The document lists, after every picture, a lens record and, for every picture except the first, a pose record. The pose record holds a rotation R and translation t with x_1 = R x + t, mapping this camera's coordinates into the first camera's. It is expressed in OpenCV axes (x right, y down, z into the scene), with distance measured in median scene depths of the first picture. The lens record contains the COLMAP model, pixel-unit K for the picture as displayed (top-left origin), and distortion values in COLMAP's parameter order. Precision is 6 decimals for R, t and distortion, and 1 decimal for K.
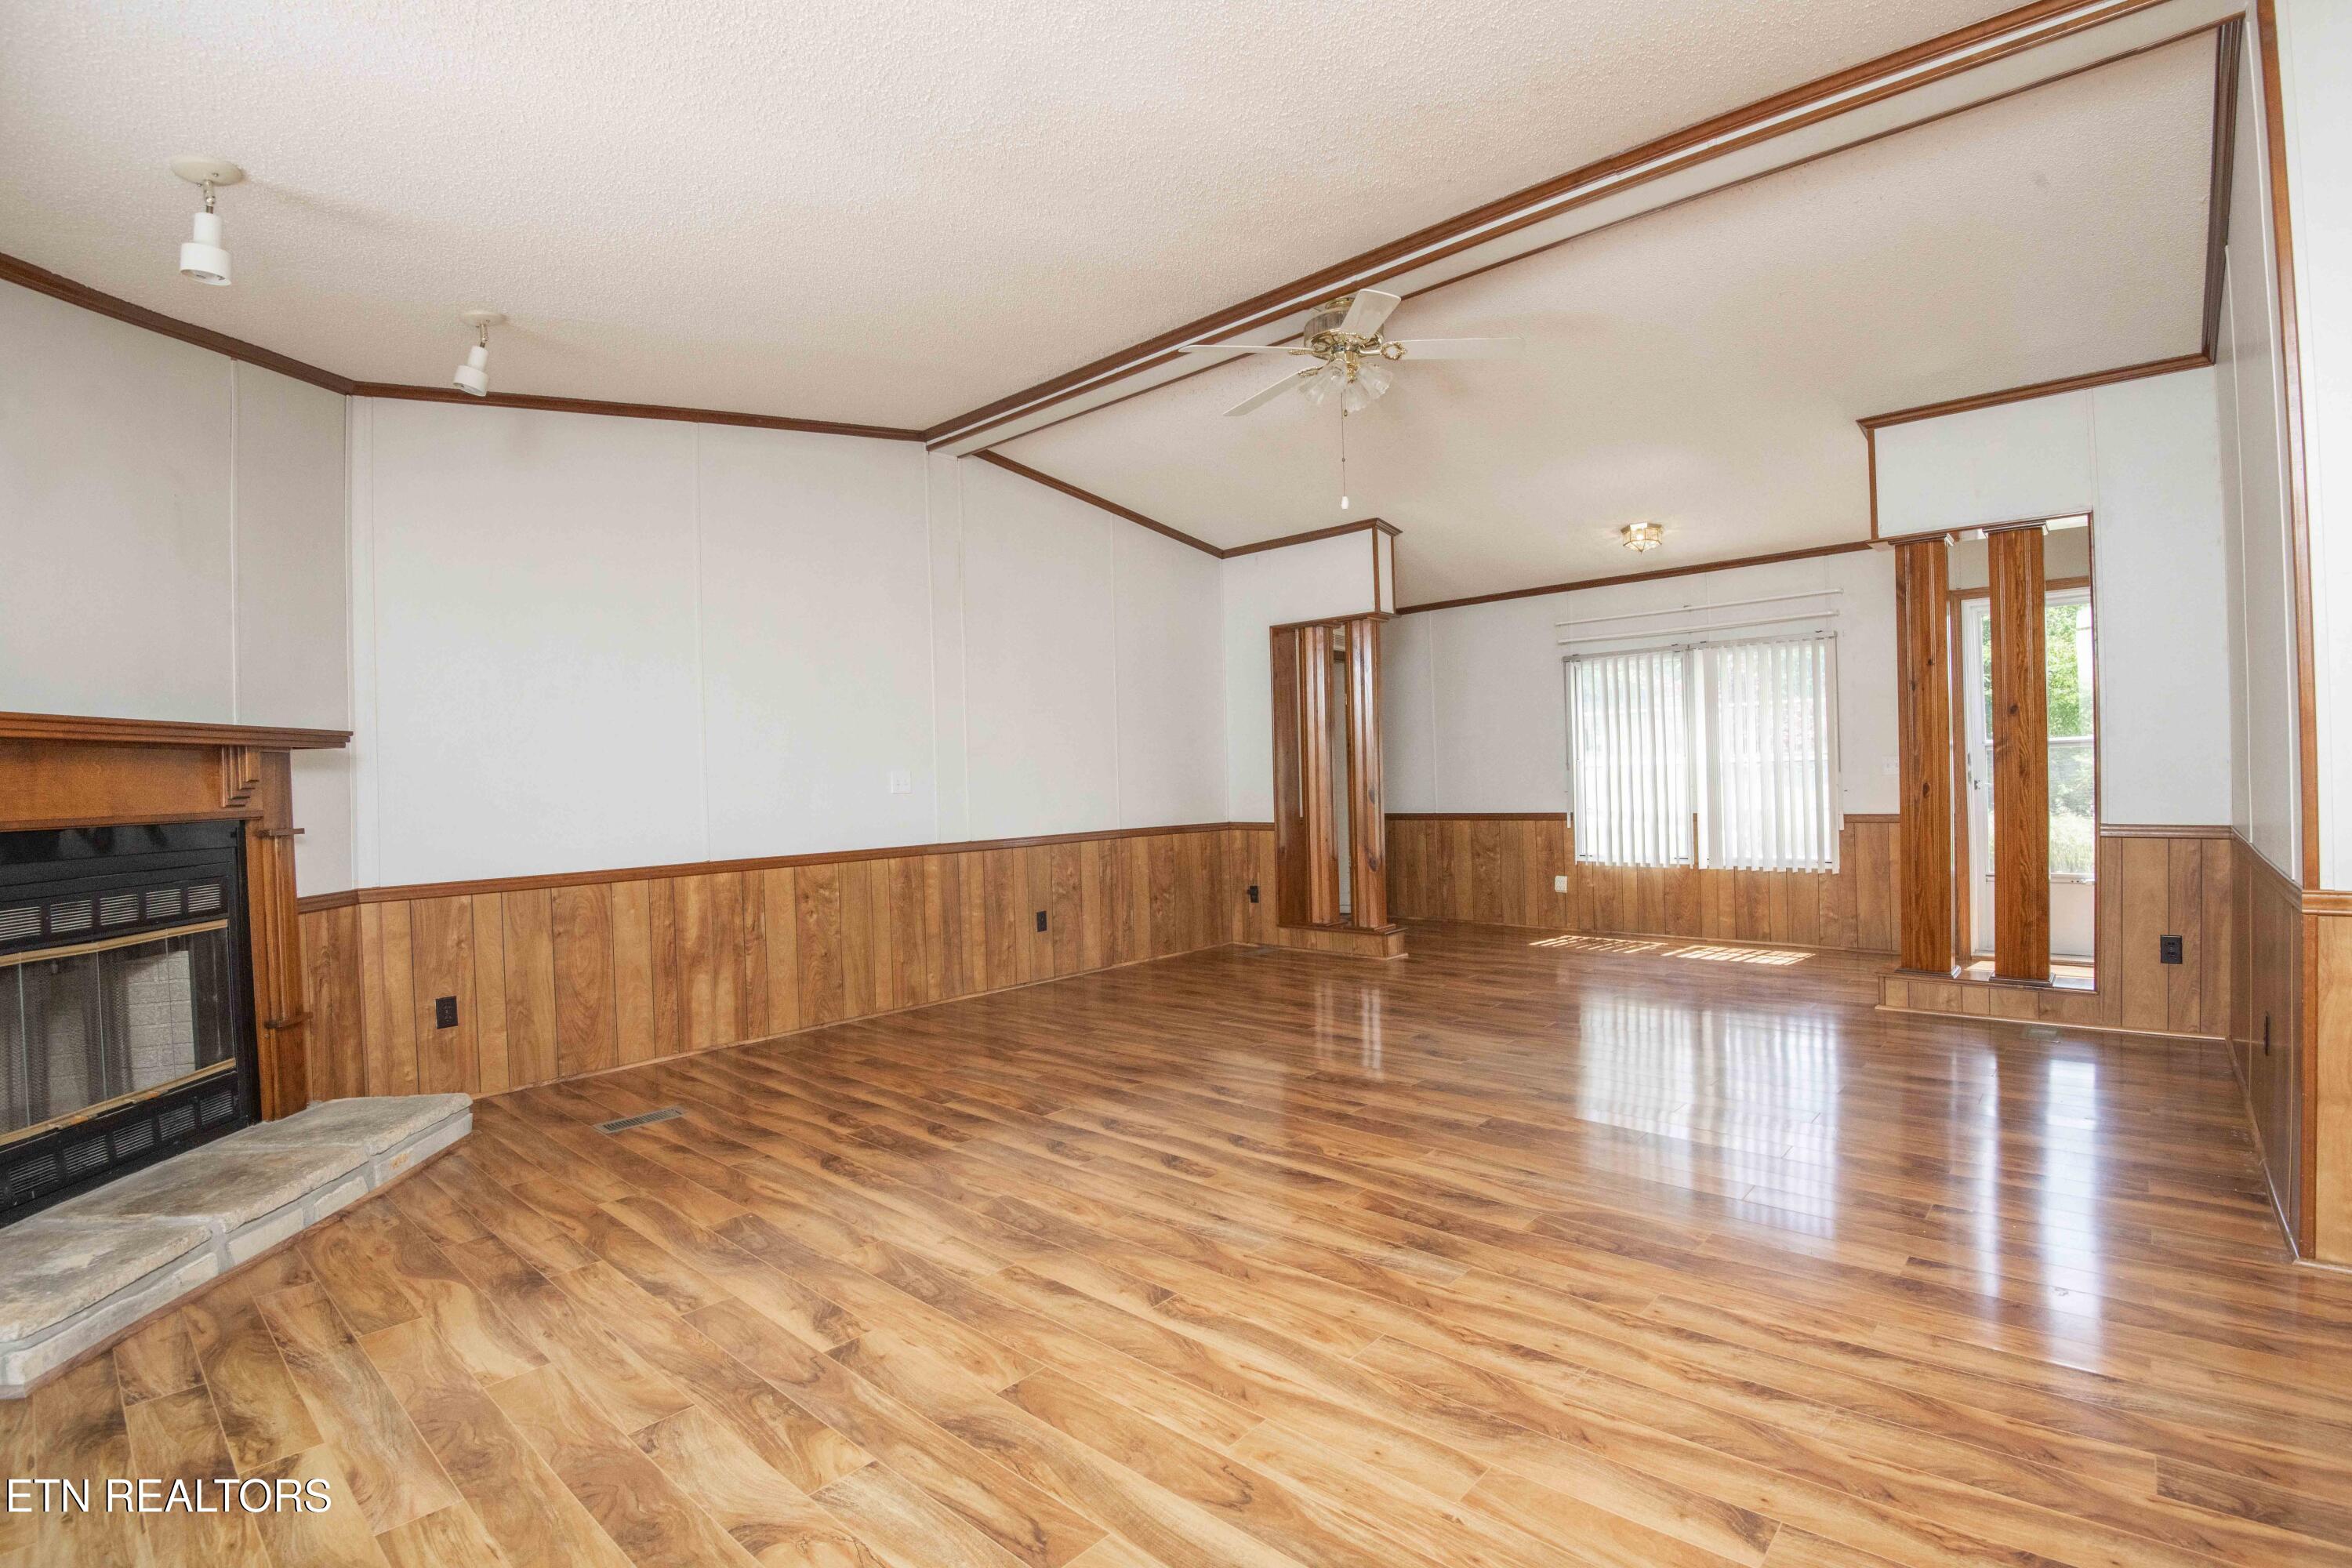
lens RADIAL K [[1087.4, 0, 1185.9], [0, 1087.4, 781.7], [0, 0, 1]] dist [-0.021944, -0.011565]
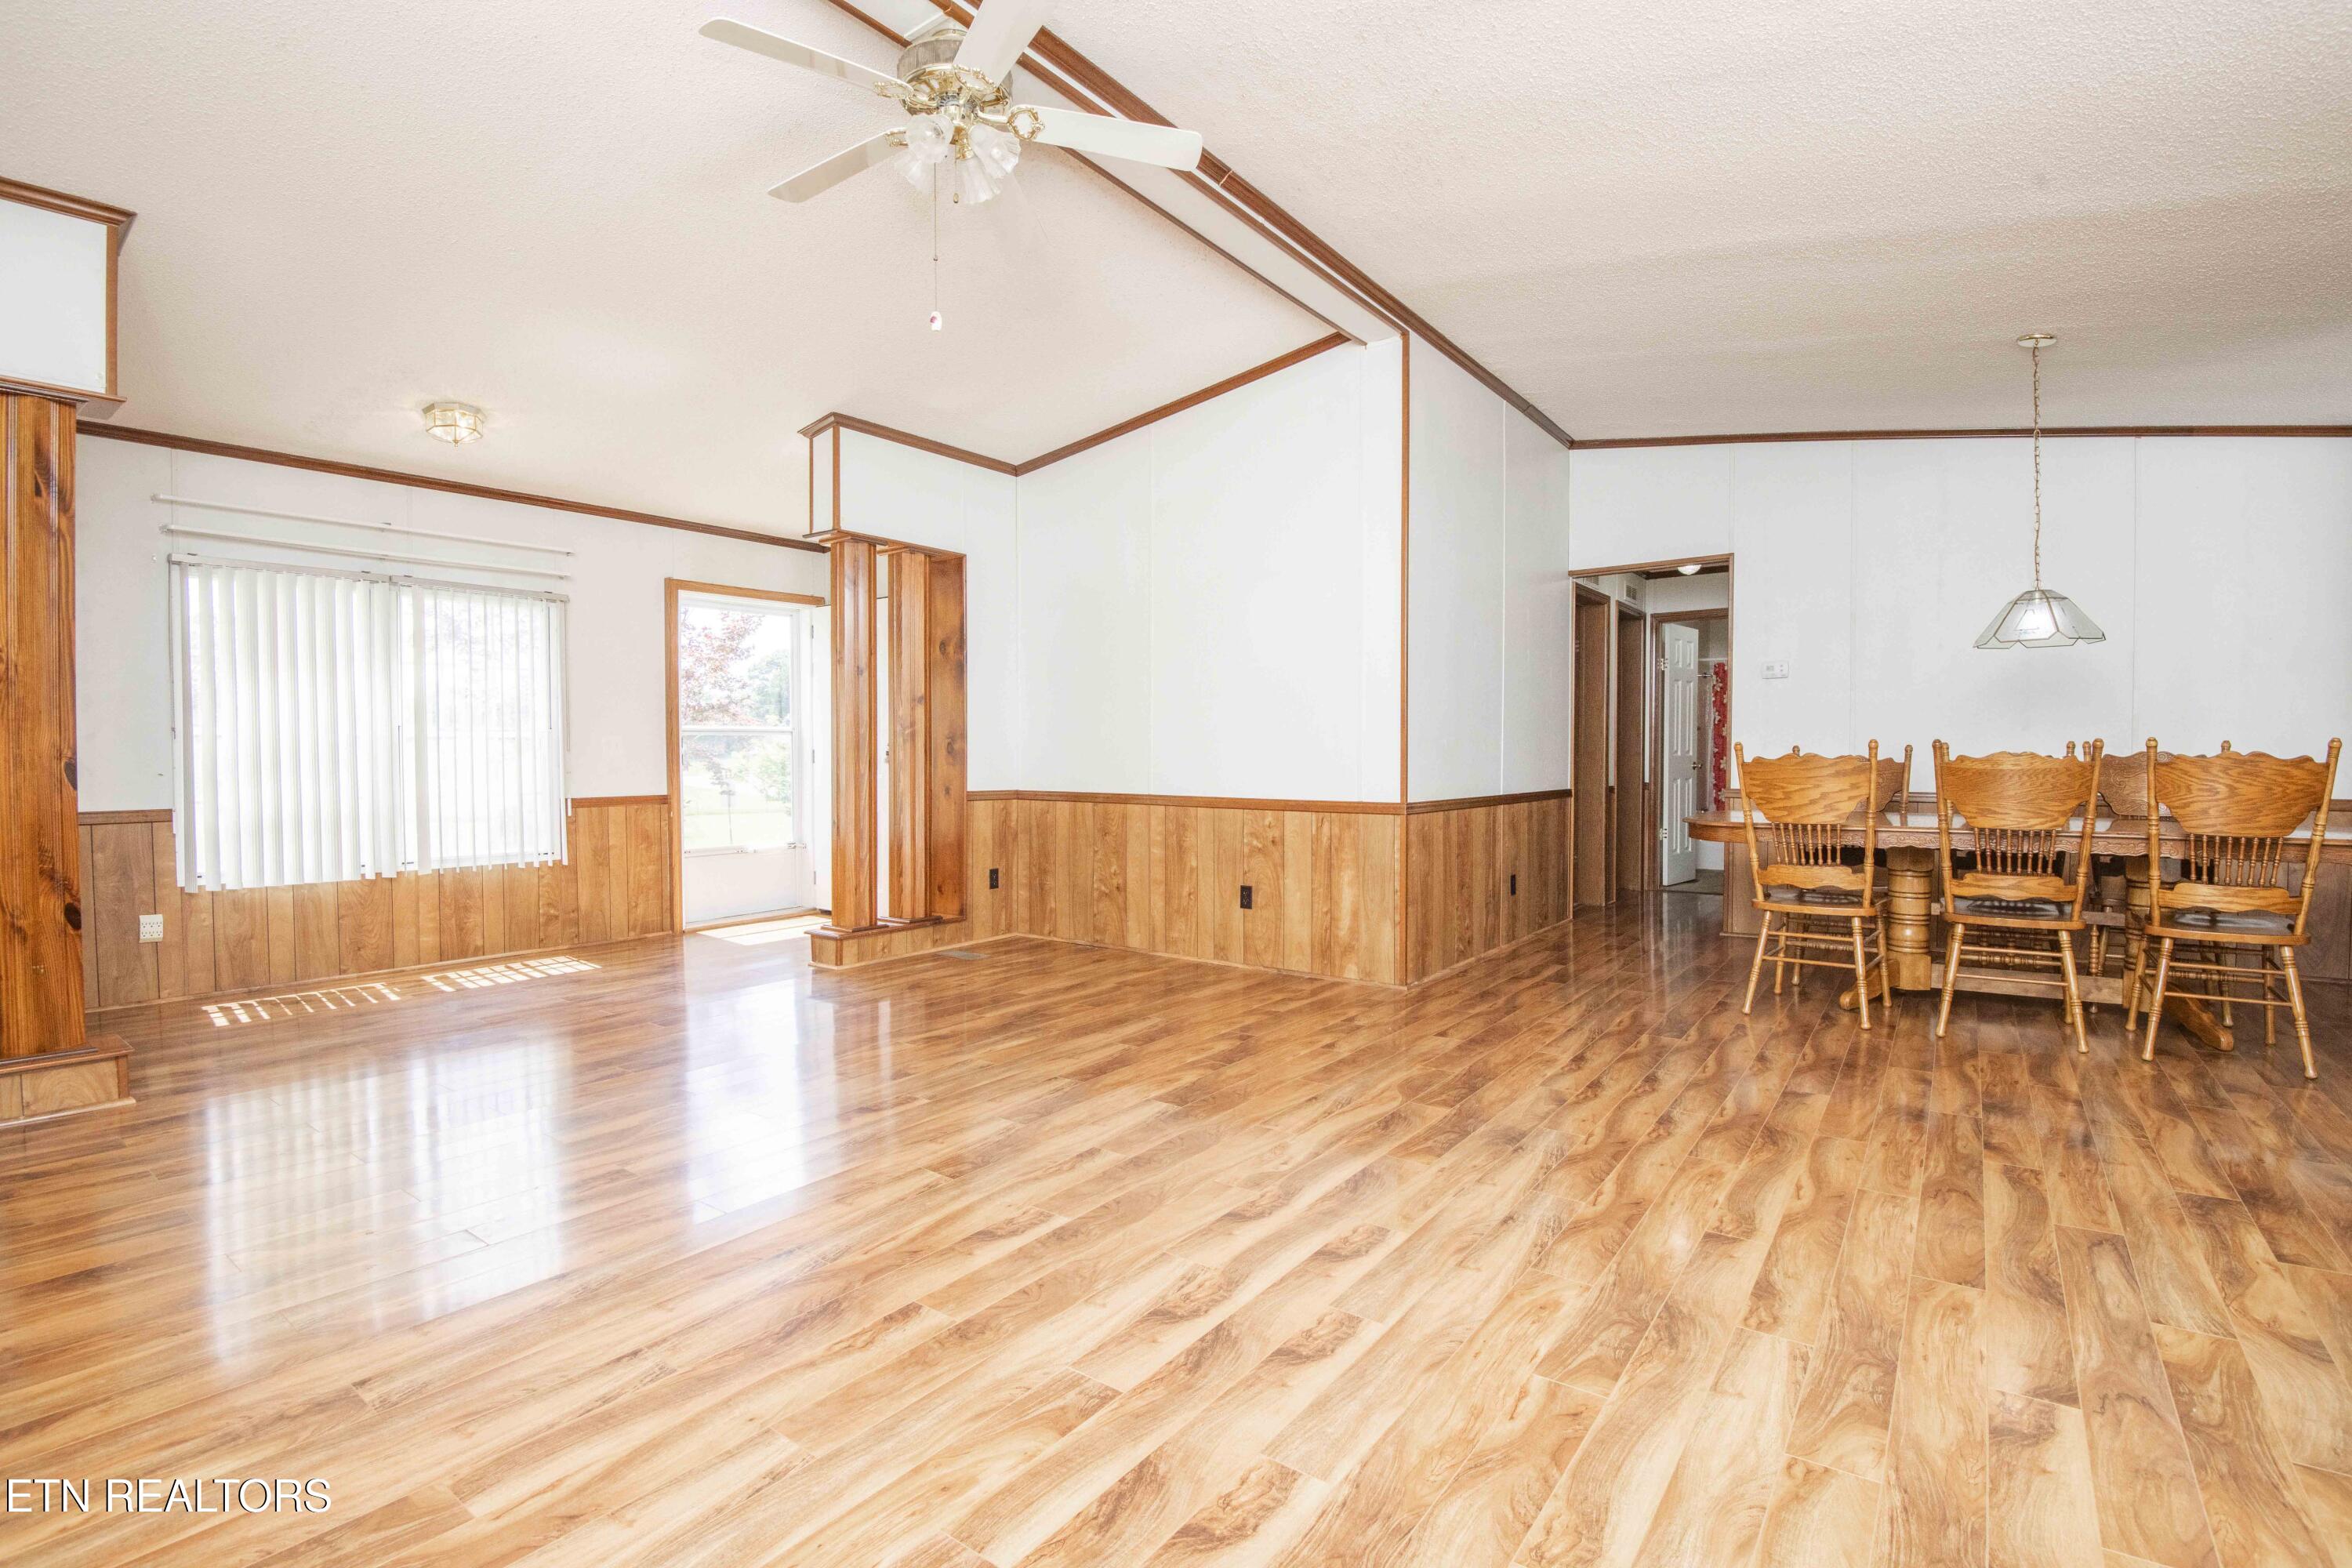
lens RADIAL K [[1087.4, 0, 1179.6], [0, 1087.4, 784.0], [0, 0, 1]] dist [-0.021944, -0.011565]
pose [[-0.097485, 0.001427, 0.995236, -0.521260], [0.007645, 0.999971, -0.000685, 0.034041], [-0.995208, 0.007541, -0.097493, 0.870216]]
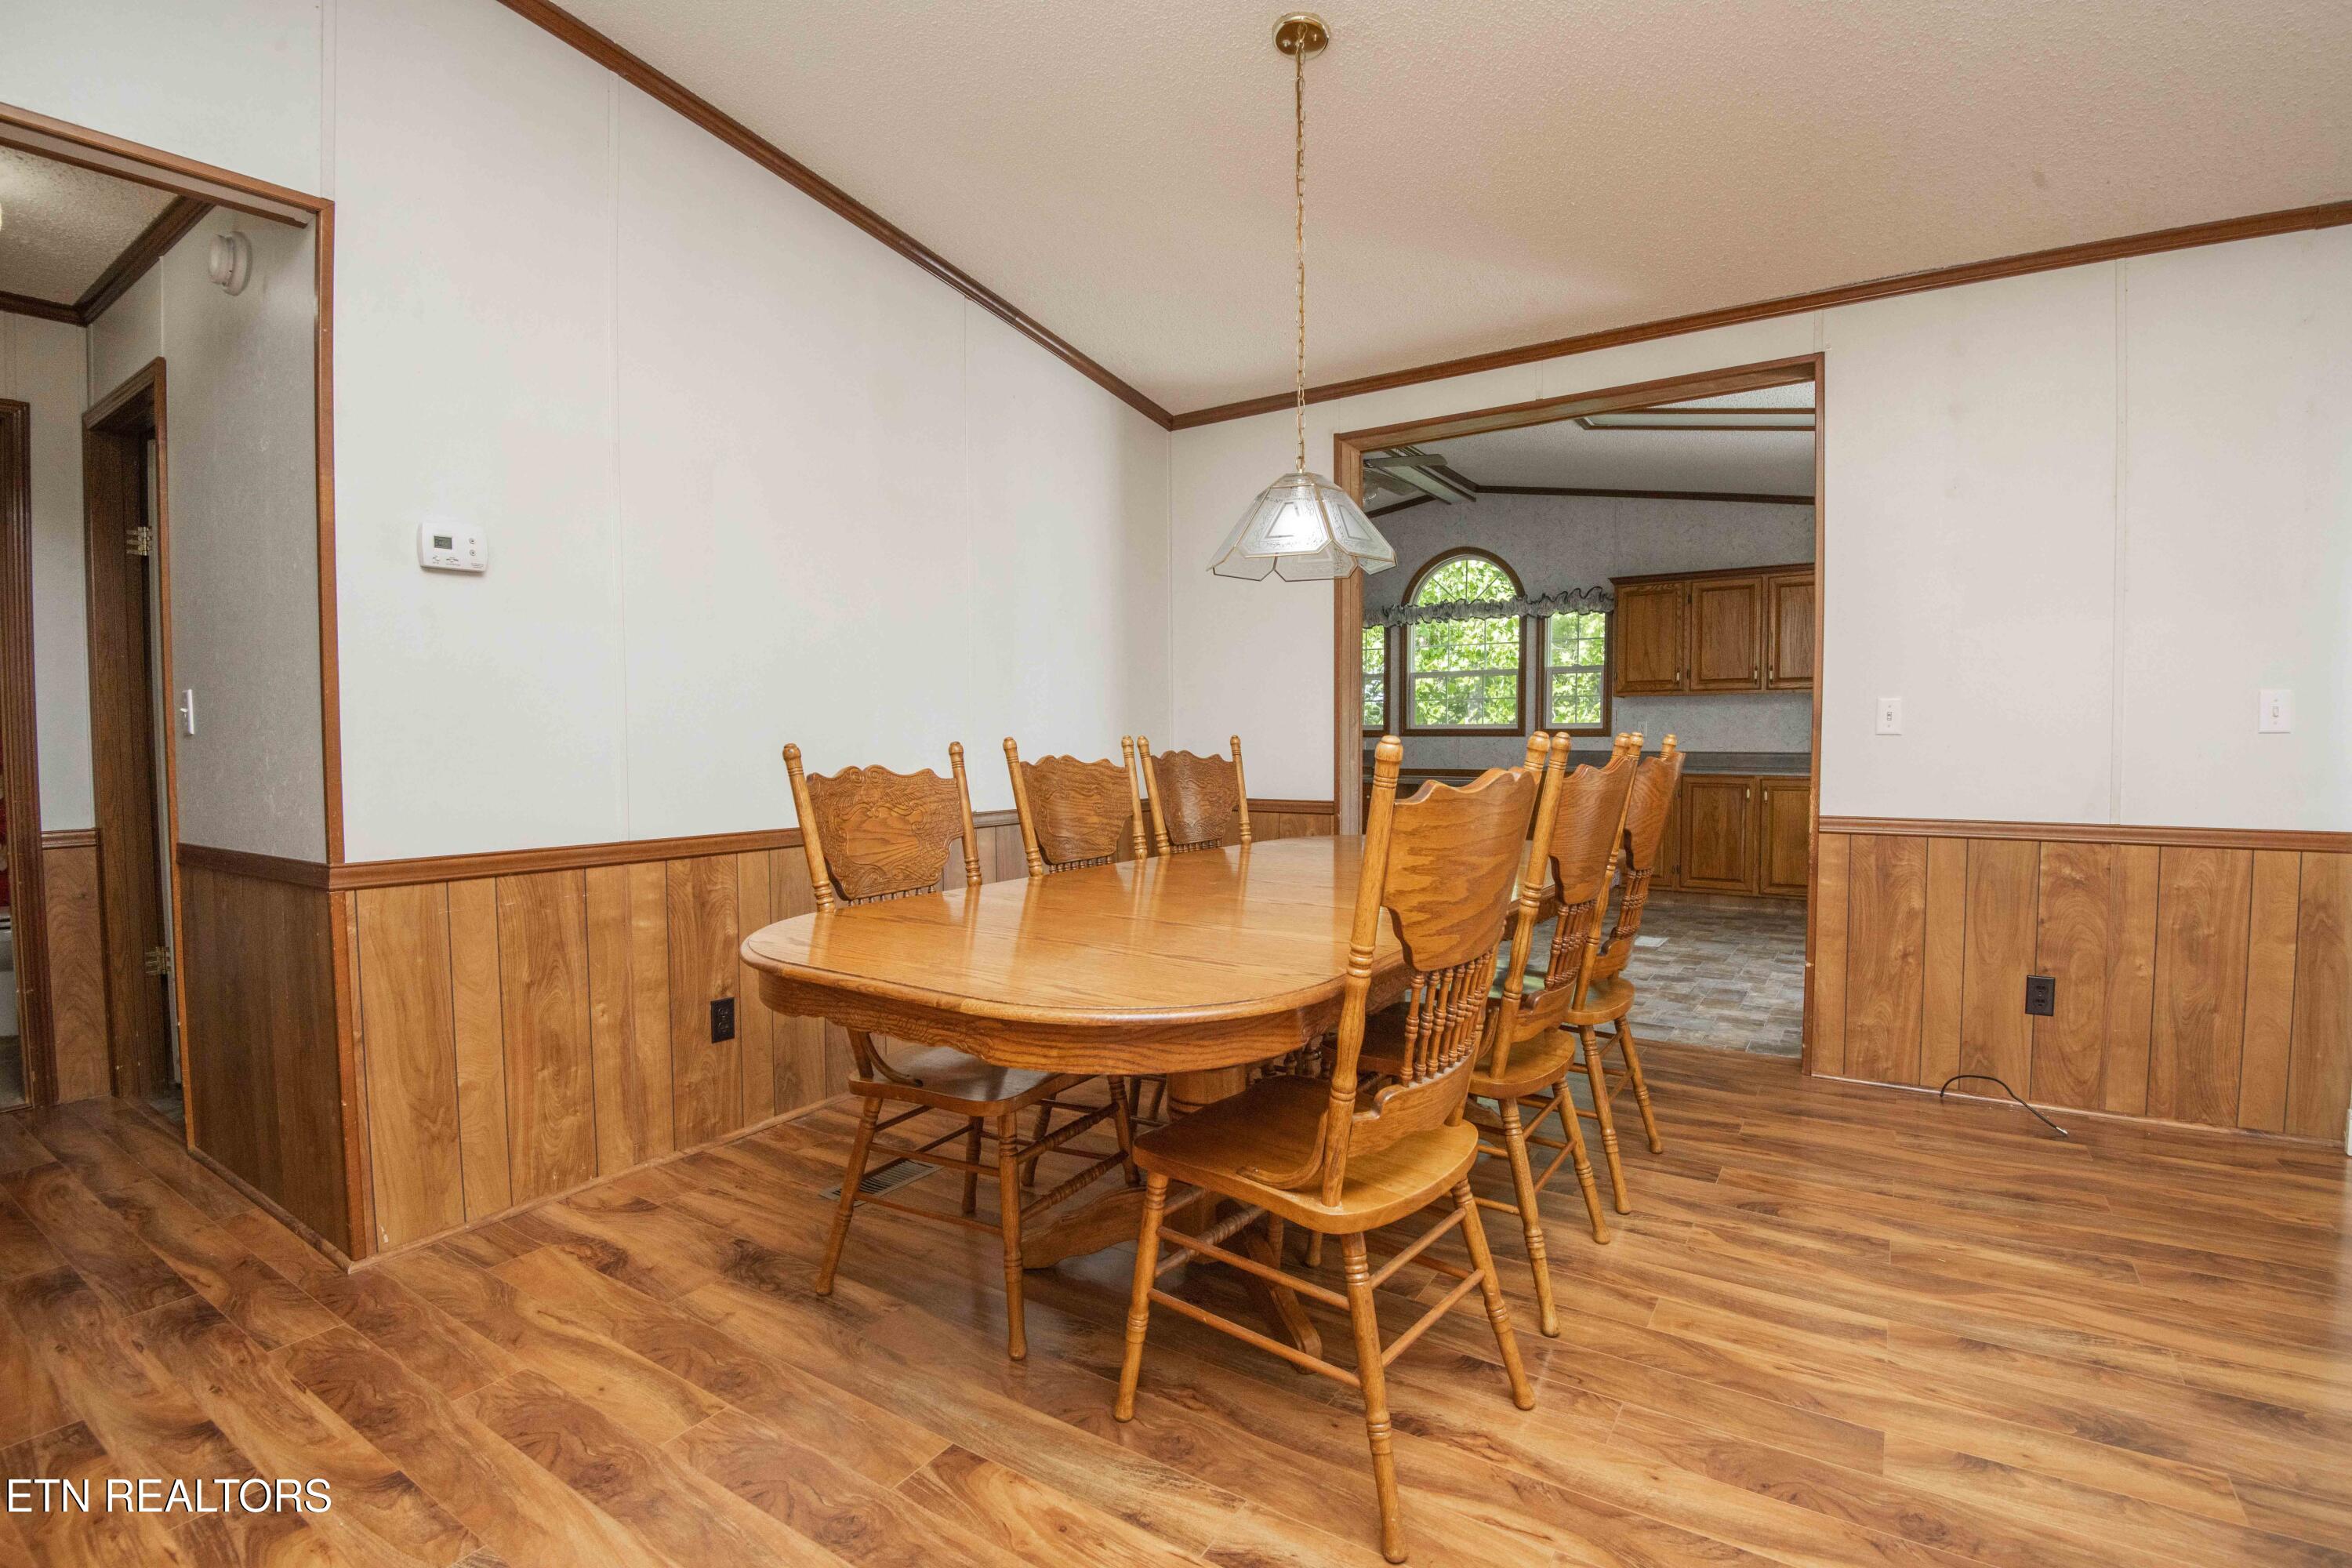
lens RADIAL K [[1087.4, 0, 1176.8], [0, 1087.4, 783.6], [0, 0, 1]] dist [-0.021944, -0.011565]
pose [[-0.988973, 0.040600, -0.142424, 0.518135], [0.034036, 0.998257, 0.048221, -0.004064], [0.144134, 0.042841, -0.988630, 0.556831]]
